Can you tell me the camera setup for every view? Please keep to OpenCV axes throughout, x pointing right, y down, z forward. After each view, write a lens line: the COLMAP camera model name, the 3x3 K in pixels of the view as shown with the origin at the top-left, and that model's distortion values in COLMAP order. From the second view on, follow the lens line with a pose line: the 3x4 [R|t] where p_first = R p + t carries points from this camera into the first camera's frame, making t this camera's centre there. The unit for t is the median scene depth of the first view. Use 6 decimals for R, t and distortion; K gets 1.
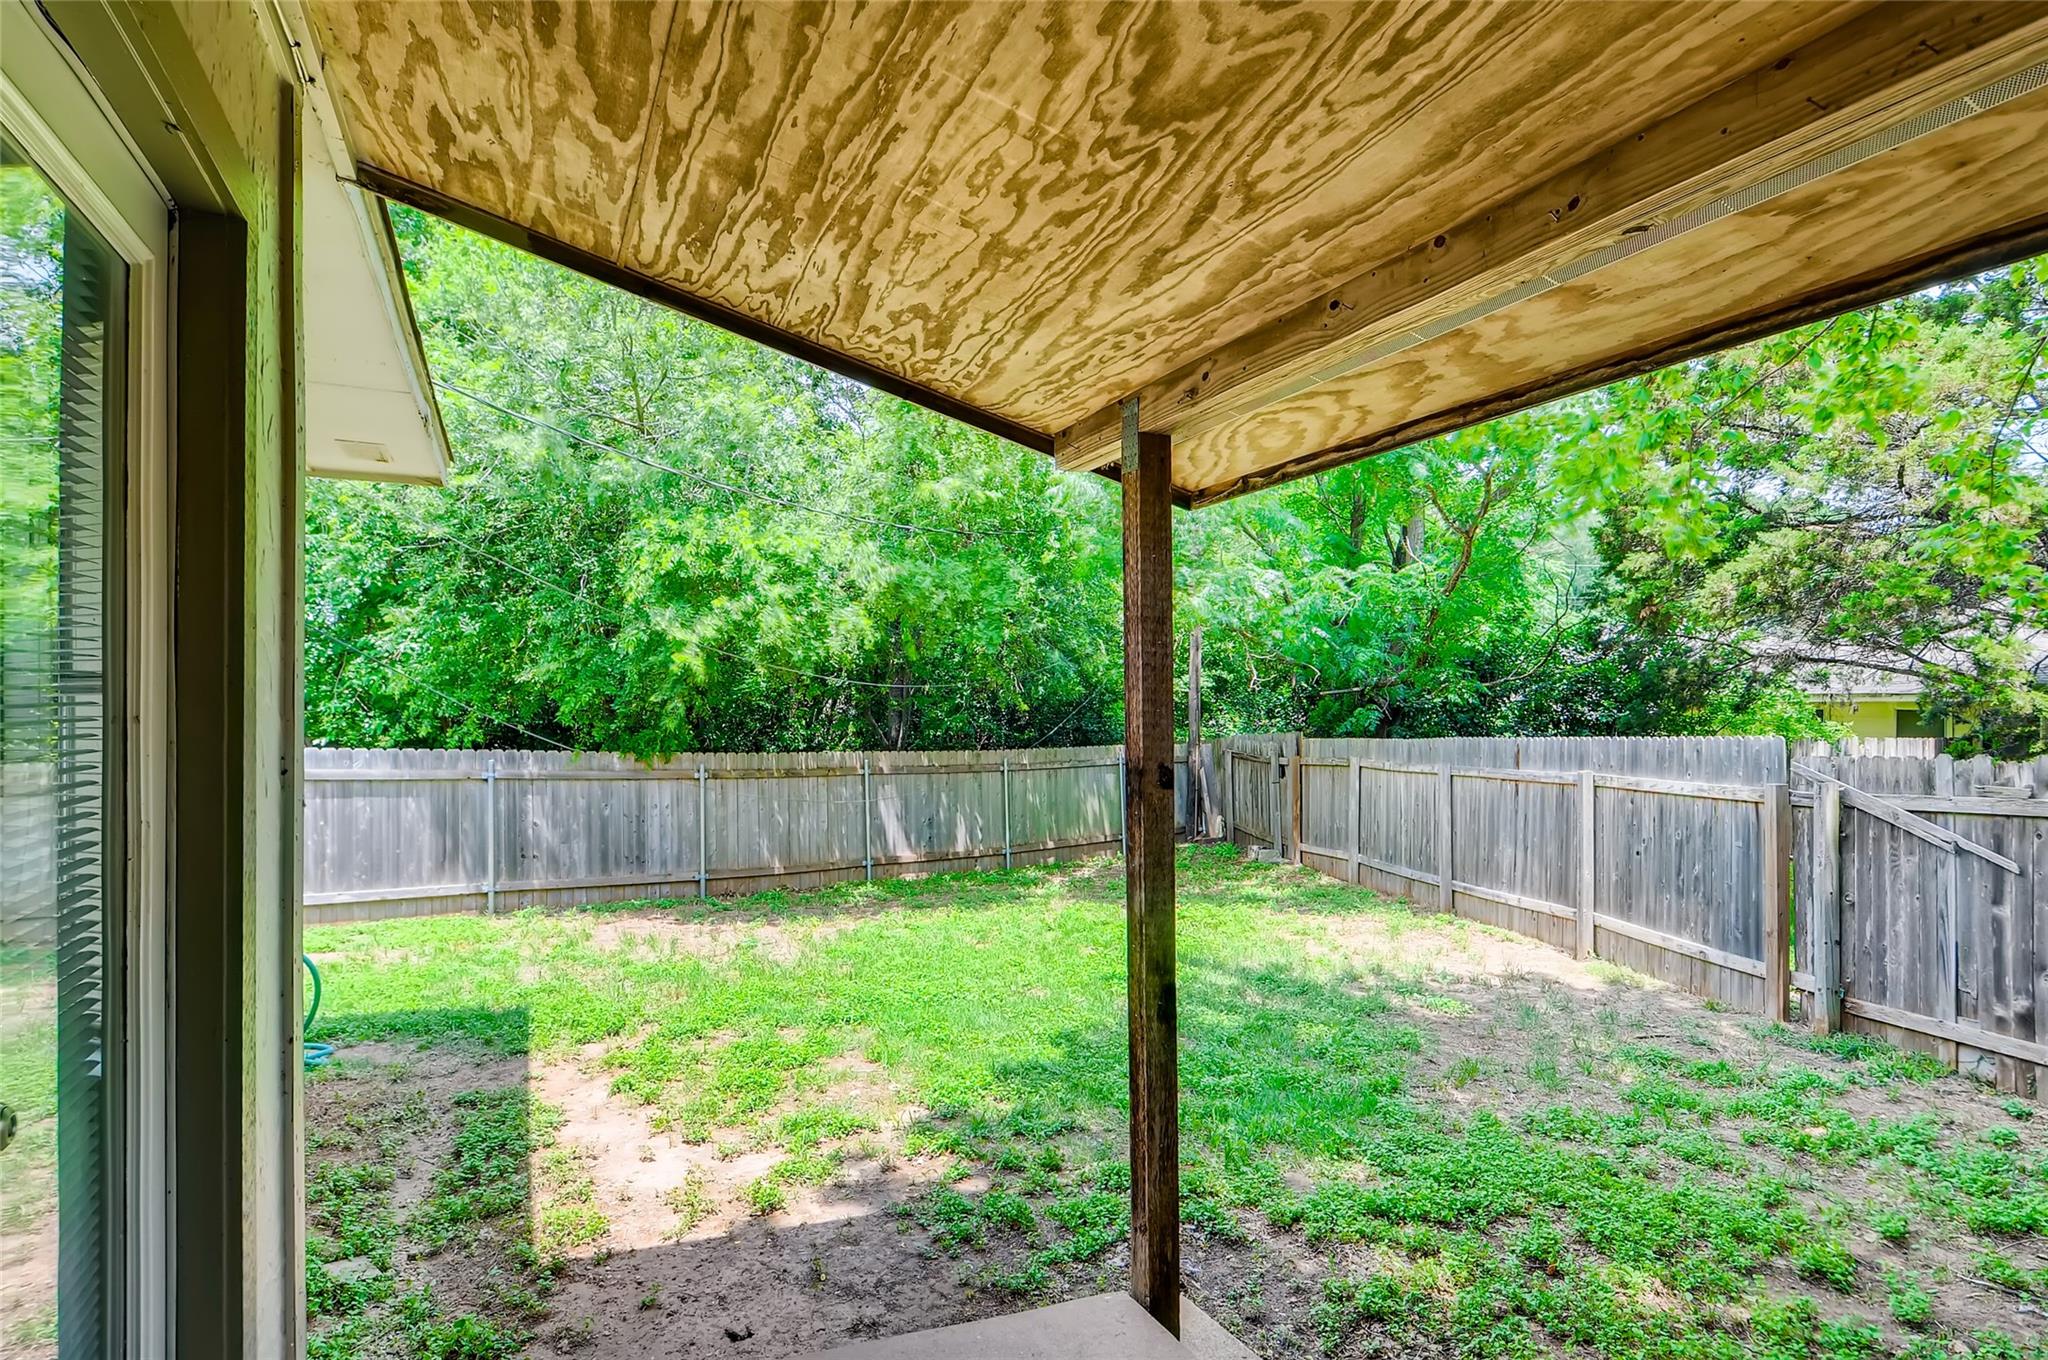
lens RADIAL K [[1093.4, 0, 995.2], [0, 1093.4, 710.7], [0, 0, 1]] dist [0.012741, -0.012629]
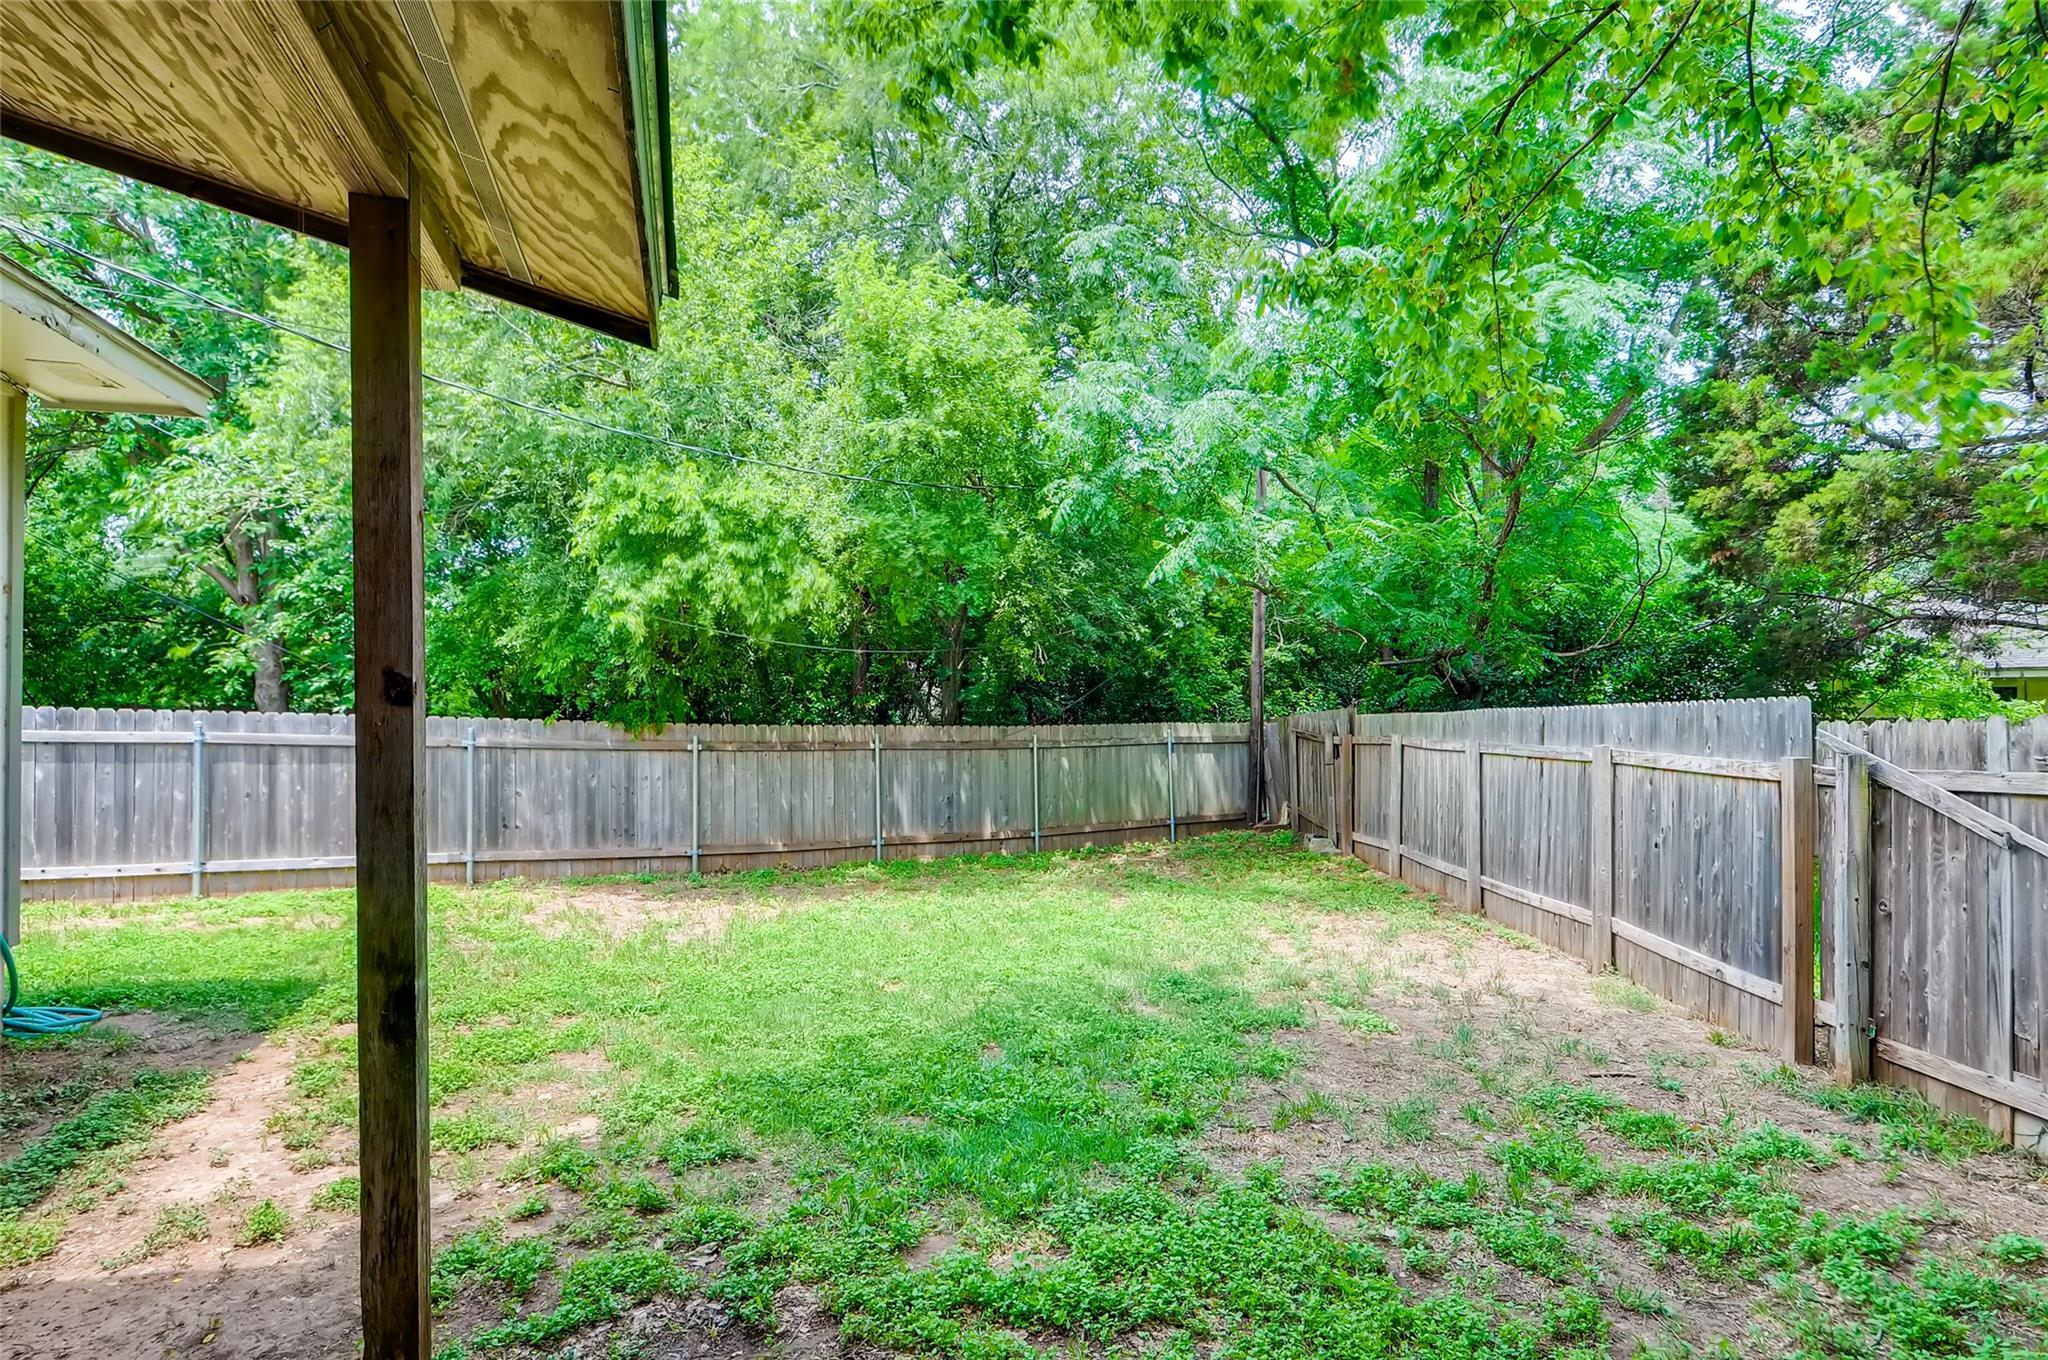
lens RADIAL K [[1093.4, 0, 1026.4], [0, 1093.4, 690.2], [0, 0, 1]] dist [0.012741, -0.012629]
pose [[0.990608, 0.004012, -0.136676, 0.227910], [-0.005209, 0.999951, -0.008400, 0.023381], [0.136636, 0.009033, 0.990580, 0.127302]]
